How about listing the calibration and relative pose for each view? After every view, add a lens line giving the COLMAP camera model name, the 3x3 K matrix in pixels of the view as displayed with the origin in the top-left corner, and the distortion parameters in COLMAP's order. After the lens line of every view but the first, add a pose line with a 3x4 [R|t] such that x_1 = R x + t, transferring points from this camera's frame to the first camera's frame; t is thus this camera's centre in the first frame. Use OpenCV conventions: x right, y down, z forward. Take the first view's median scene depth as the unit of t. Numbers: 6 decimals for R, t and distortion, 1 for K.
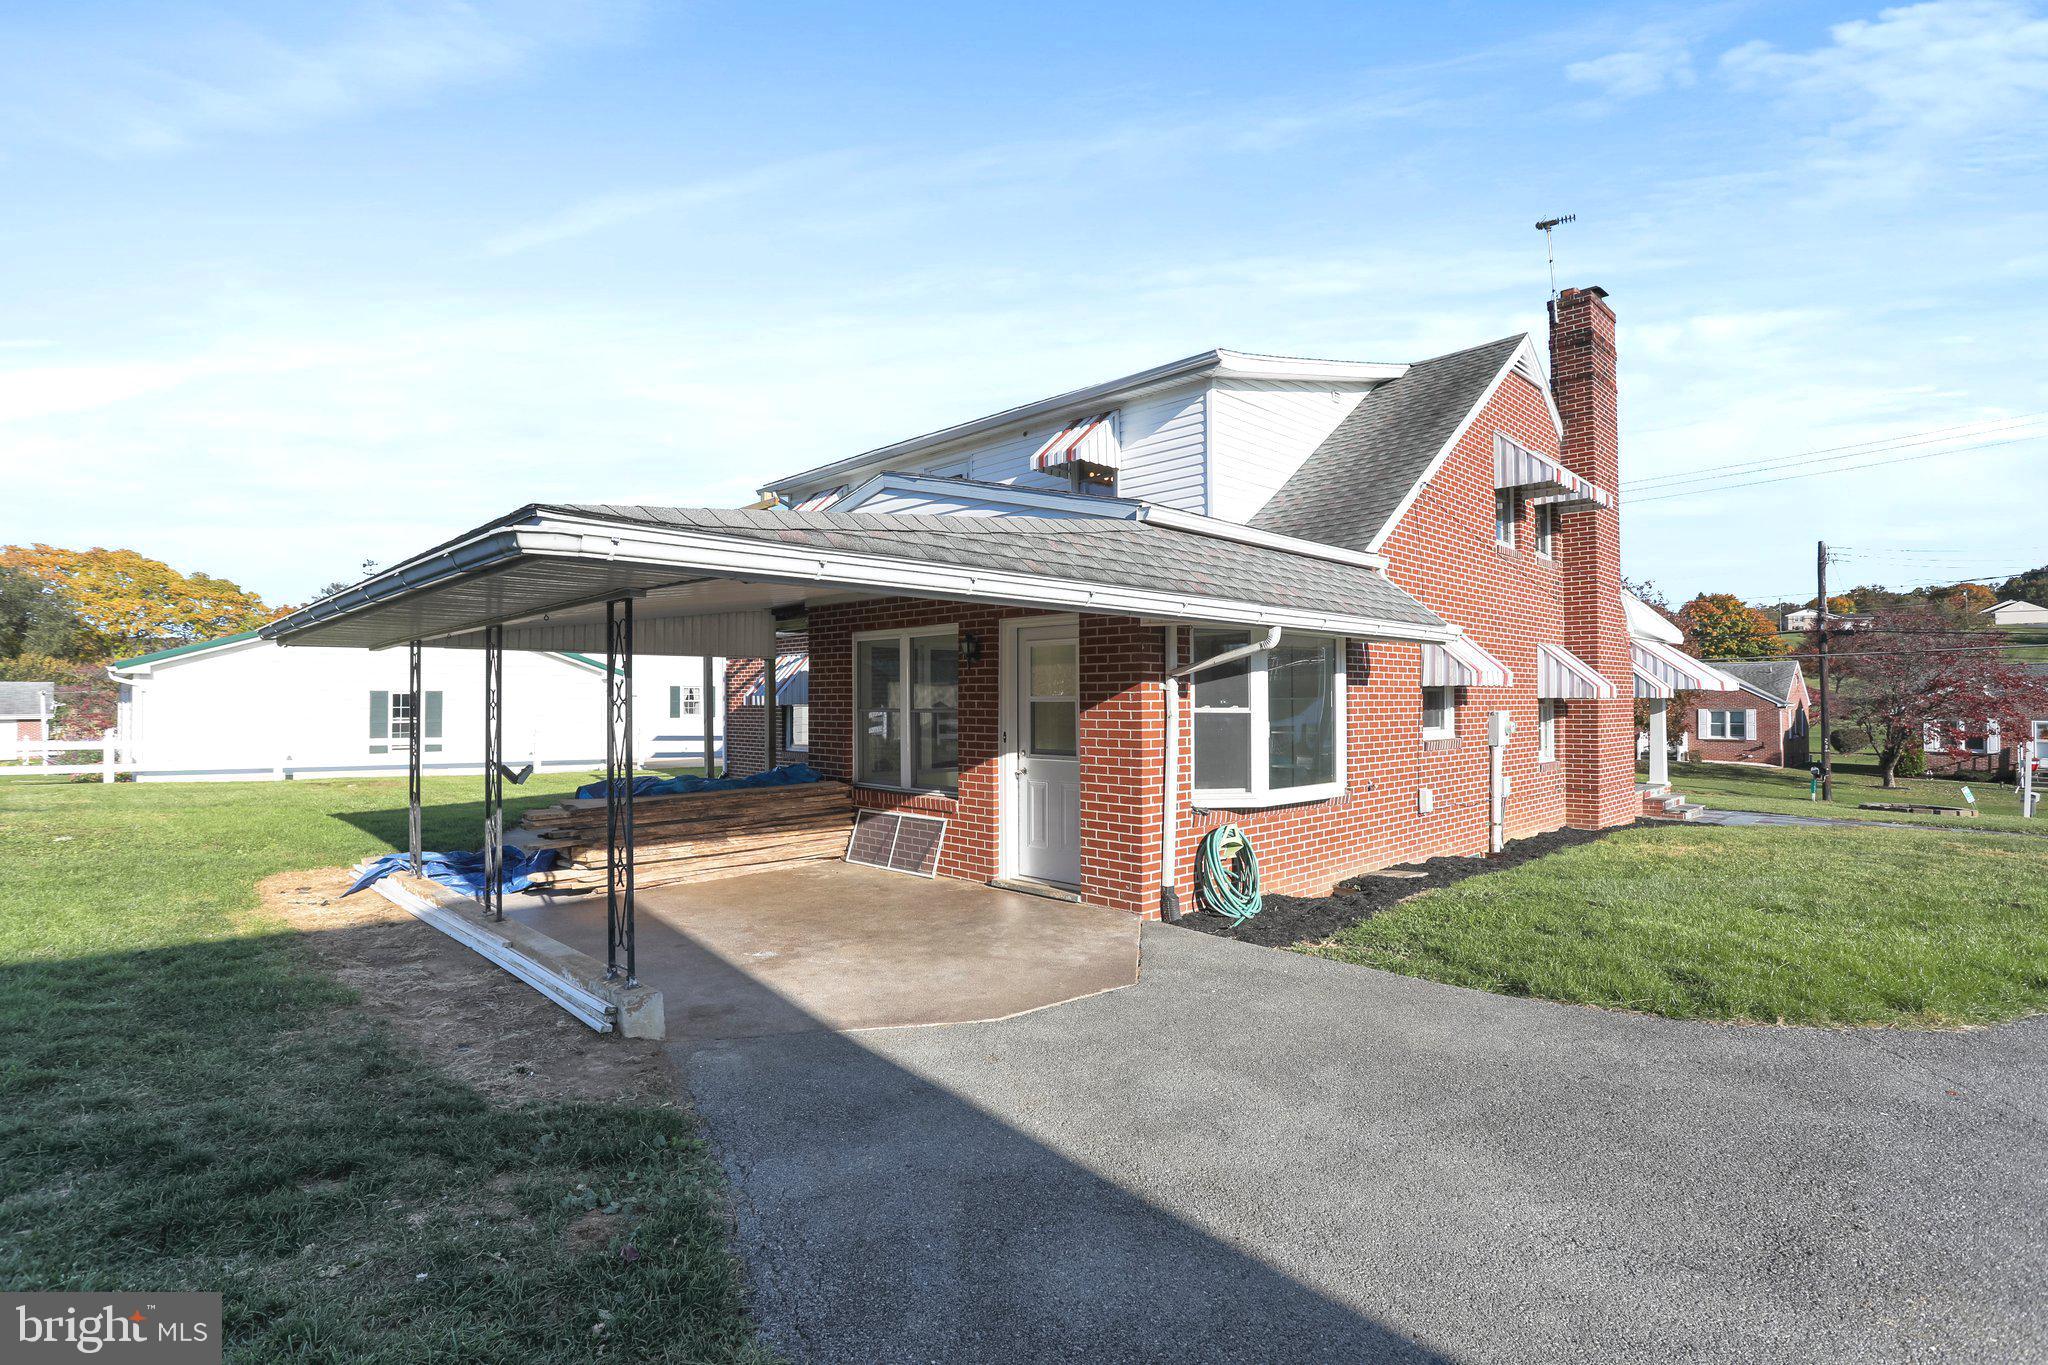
lens RADIAL K [[979.8, 0, 1023.5], [0, 979.8, 687.1], [0, 0, 1]] dist [-0.014793, 0.000918]
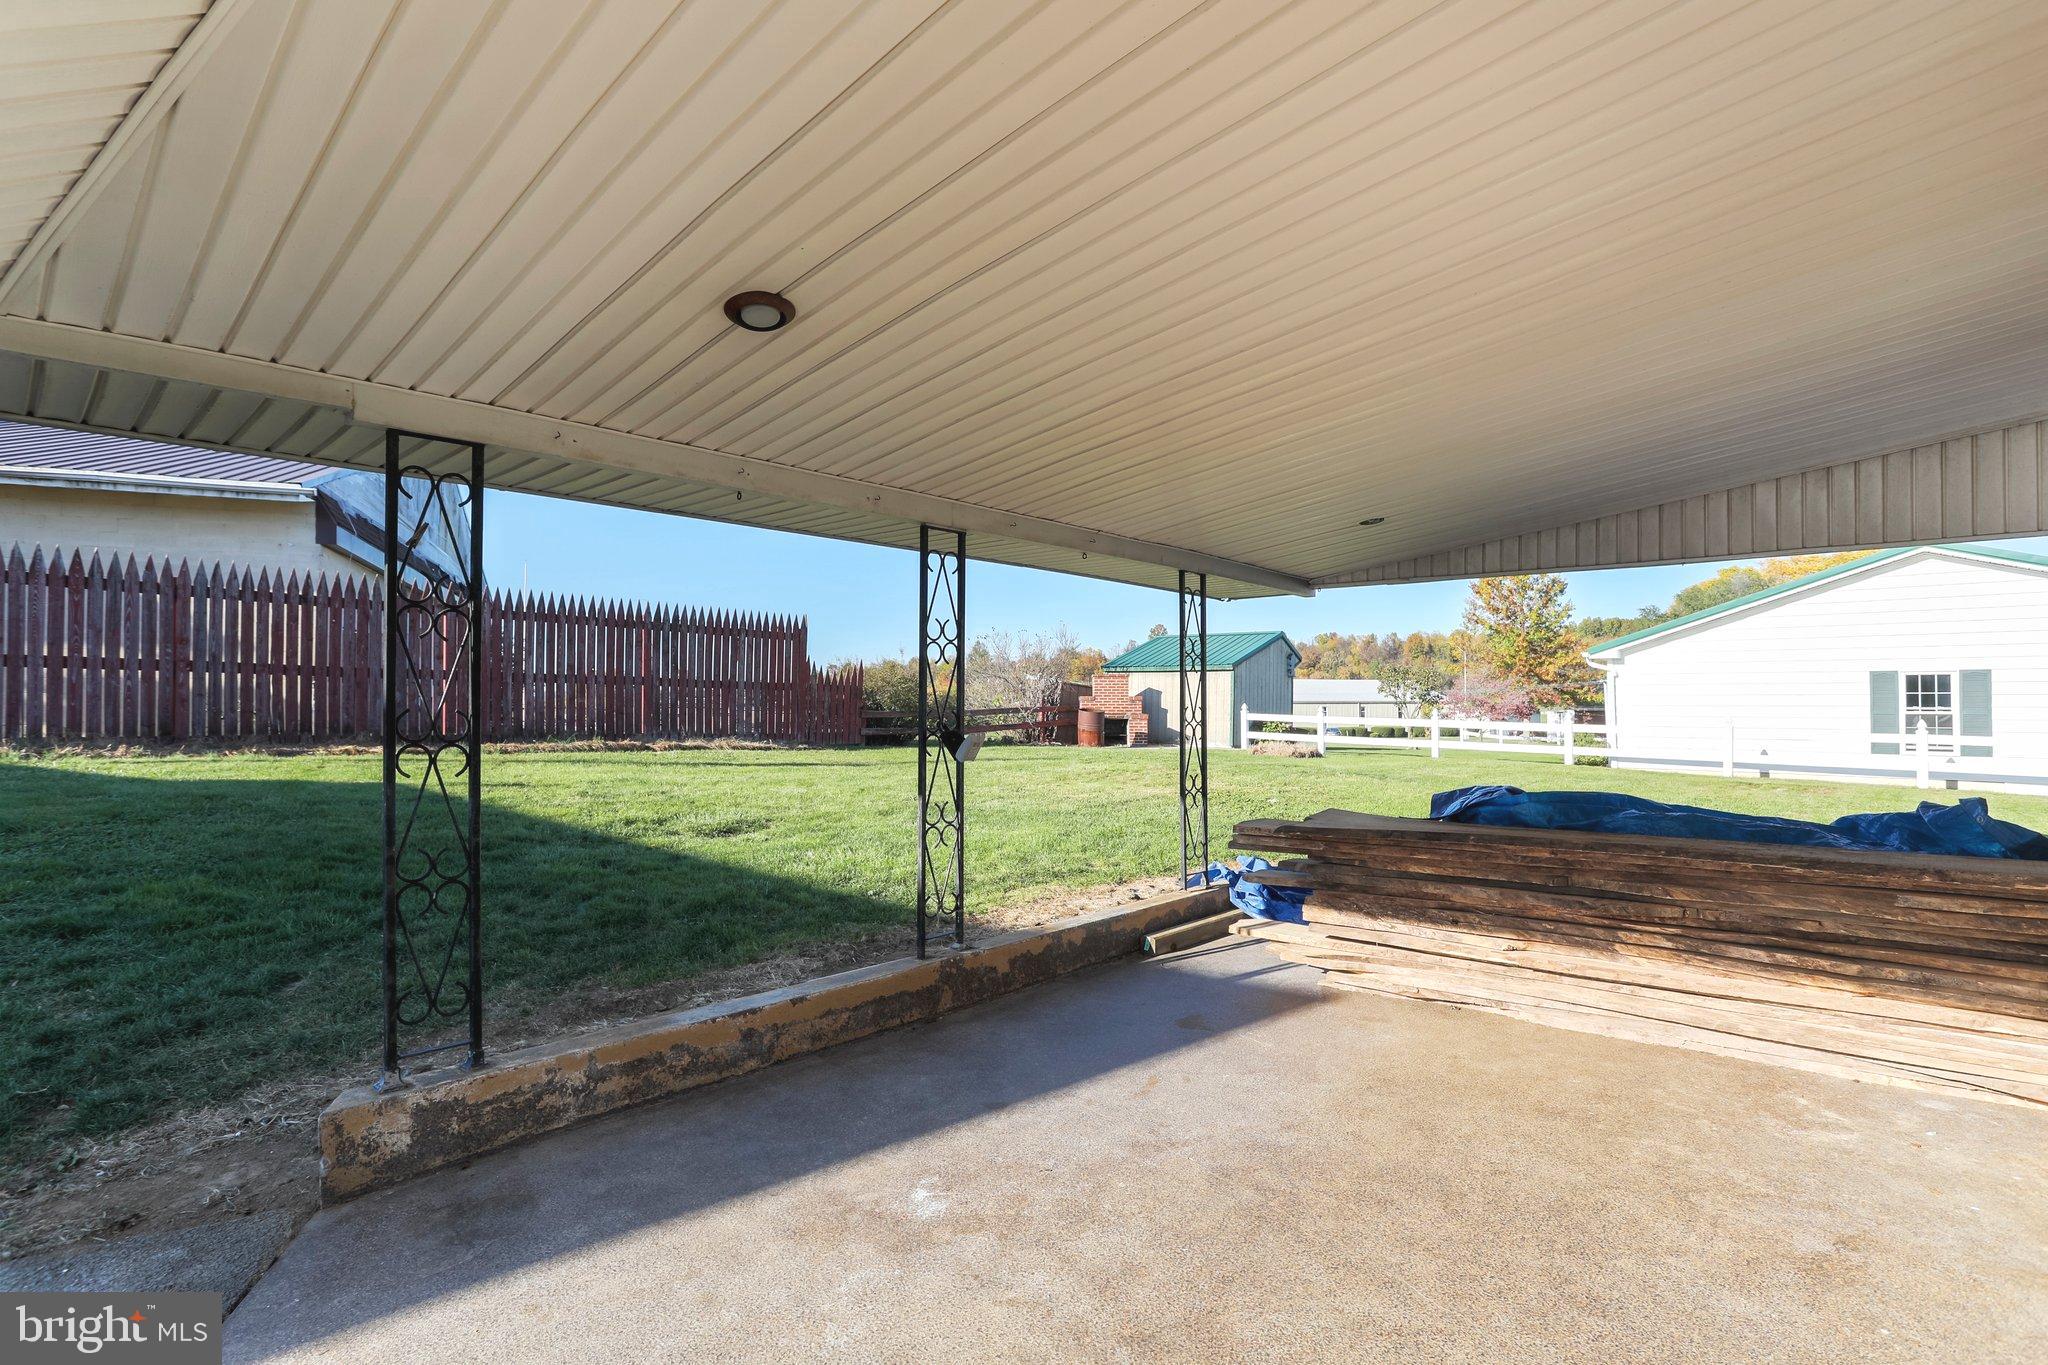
lens RADIAL K [[979.8, 0, 1021.4], [0, 979.8, 686.4], [0, 0, 1]] dist [-0.014793, 0.000918]
pose [[0.067846, -0.012233, -0.997621, 0.051154], [0.011688, 0.999866, -0.011465, 0.019814], [0.997627, -0.010882, 0.067980, 0.336356]]
